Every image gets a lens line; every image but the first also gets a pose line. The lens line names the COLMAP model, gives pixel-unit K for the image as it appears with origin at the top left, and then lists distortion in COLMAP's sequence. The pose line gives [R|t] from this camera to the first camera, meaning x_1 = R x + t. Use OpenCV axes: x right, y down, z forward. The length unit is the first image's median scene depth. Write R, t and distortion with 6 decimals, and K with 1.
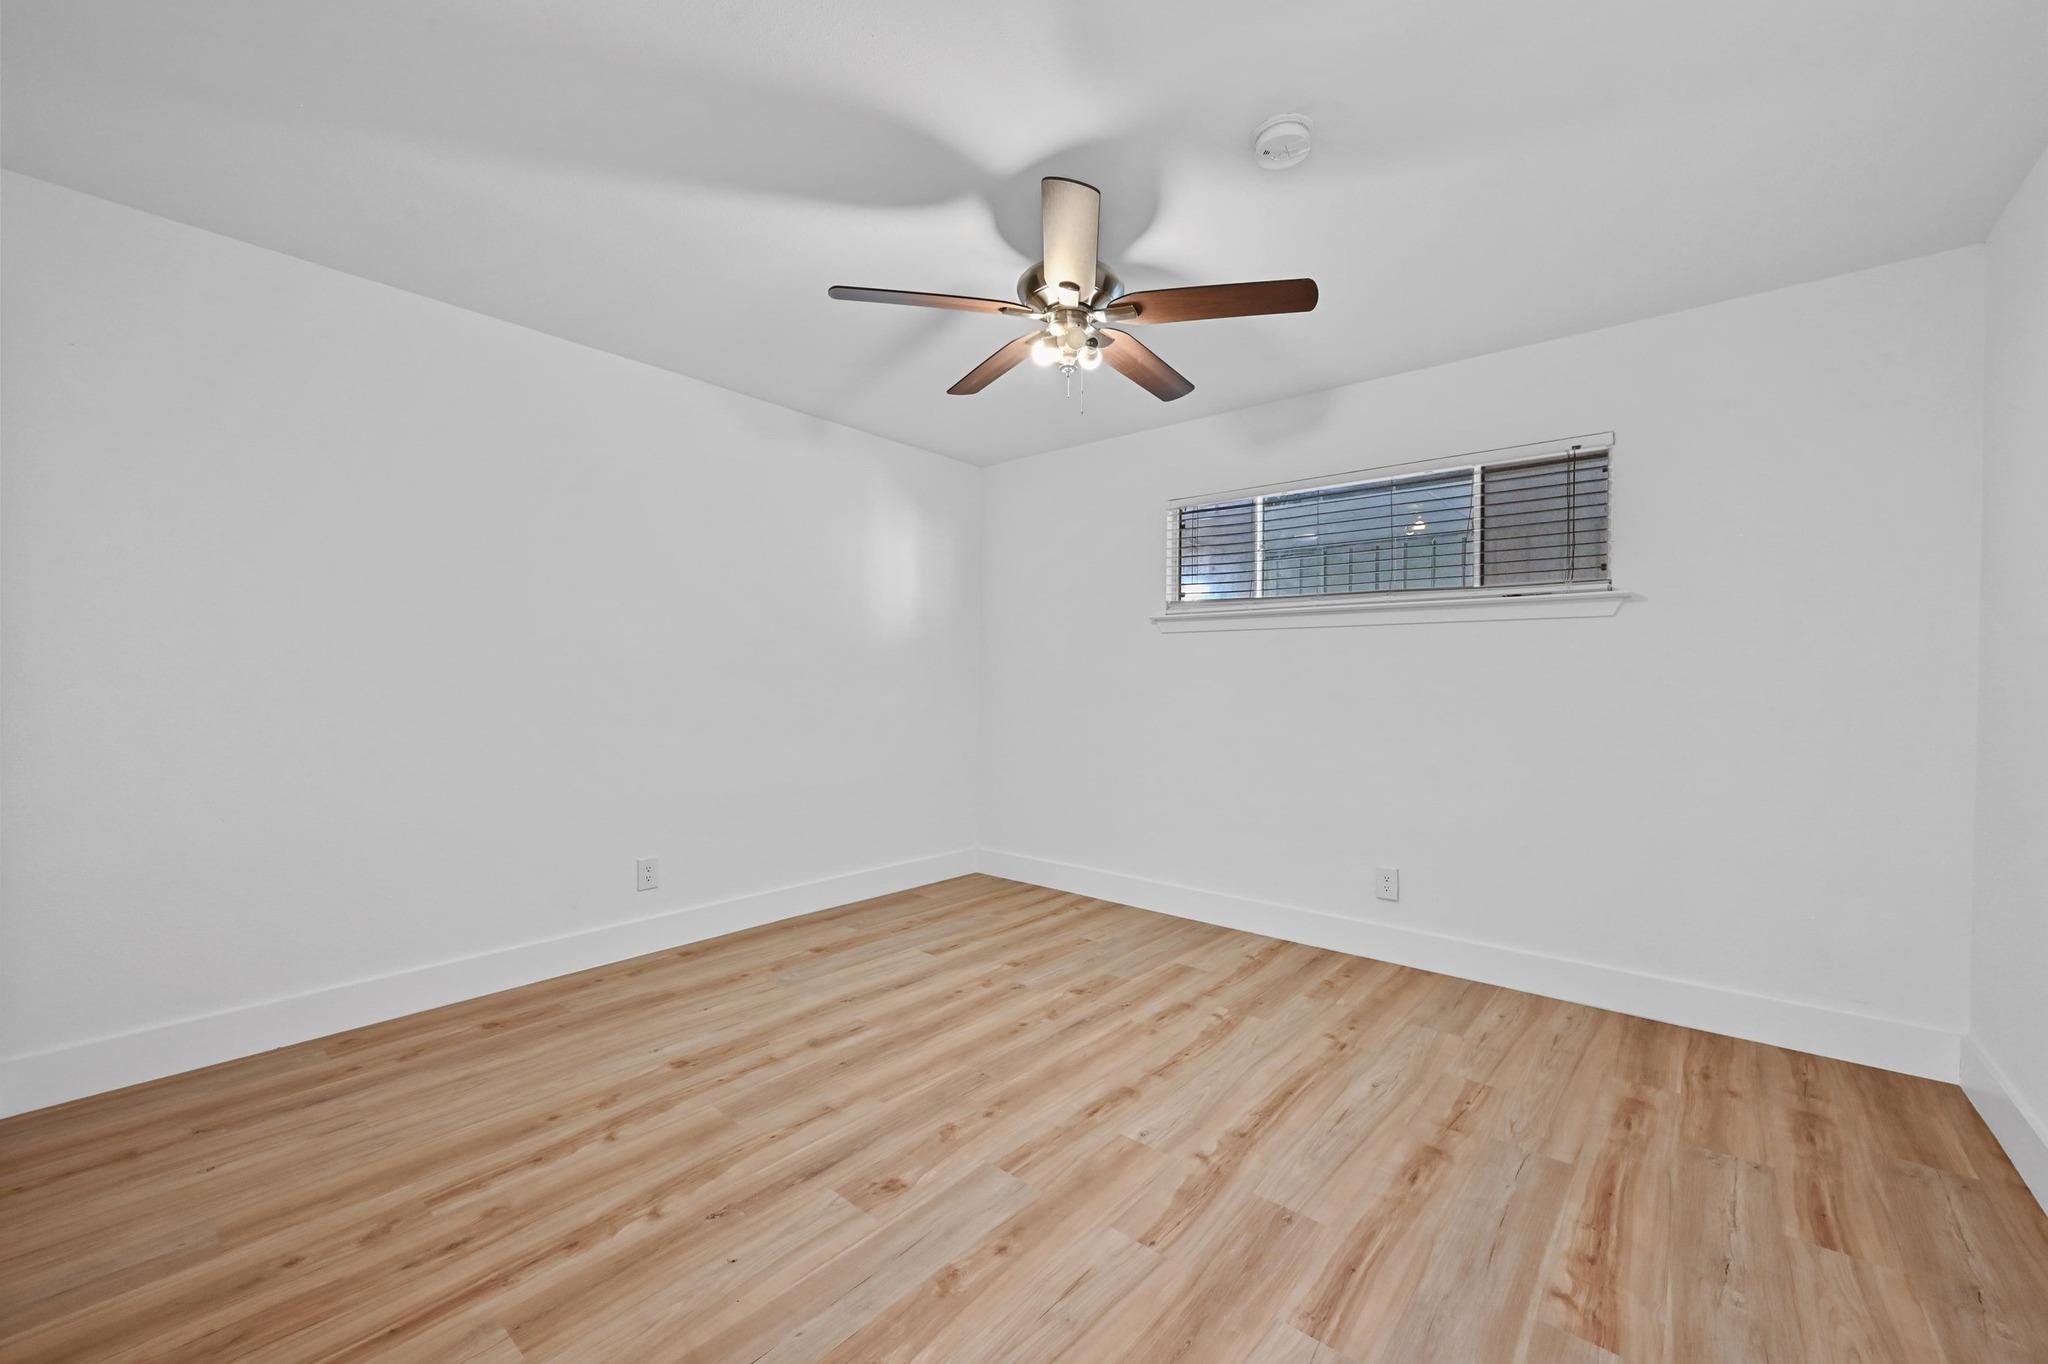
lens RADIAL K [[813.7, 0, 1023.9], [0, 813.7, 681.9], [0, 0, 1]] dist [0.004117, 0.000093]
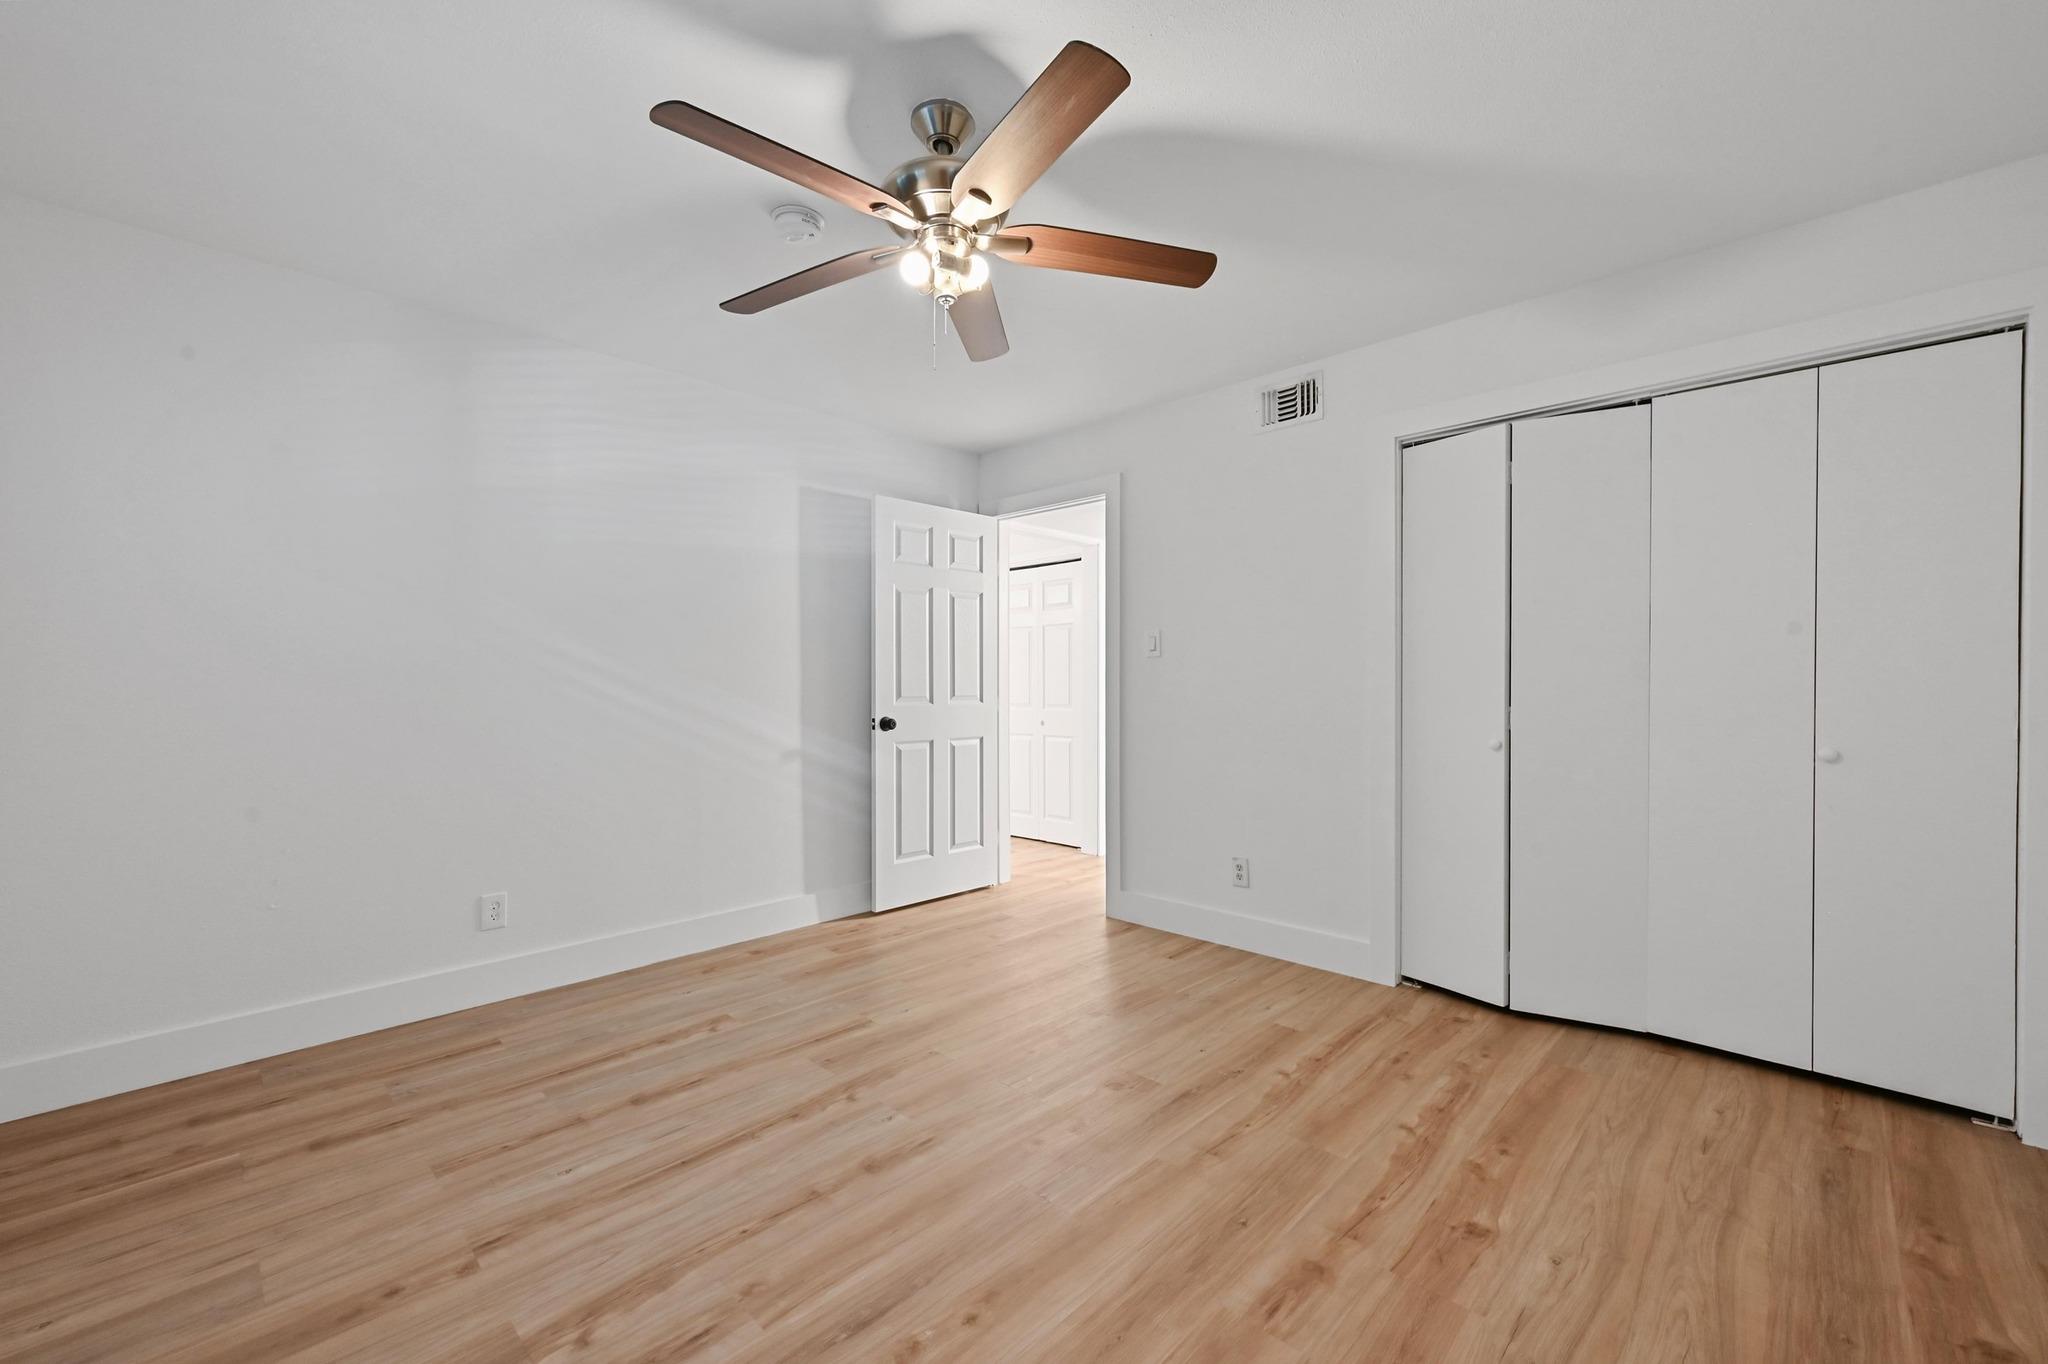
lens RADIAL K [[813.7, 0, 1023.9], [0, 813.7, 682.0], [0, 0, 1]] dist [0.004117, 0.000093]
pose [[-0.997549, -0.005530, 0.069747, -0.090160], [-0.005211, 0.999975, 0.004766, -0.004365], [-0.069771, 0.004391, -0.997553, 1.945512]]
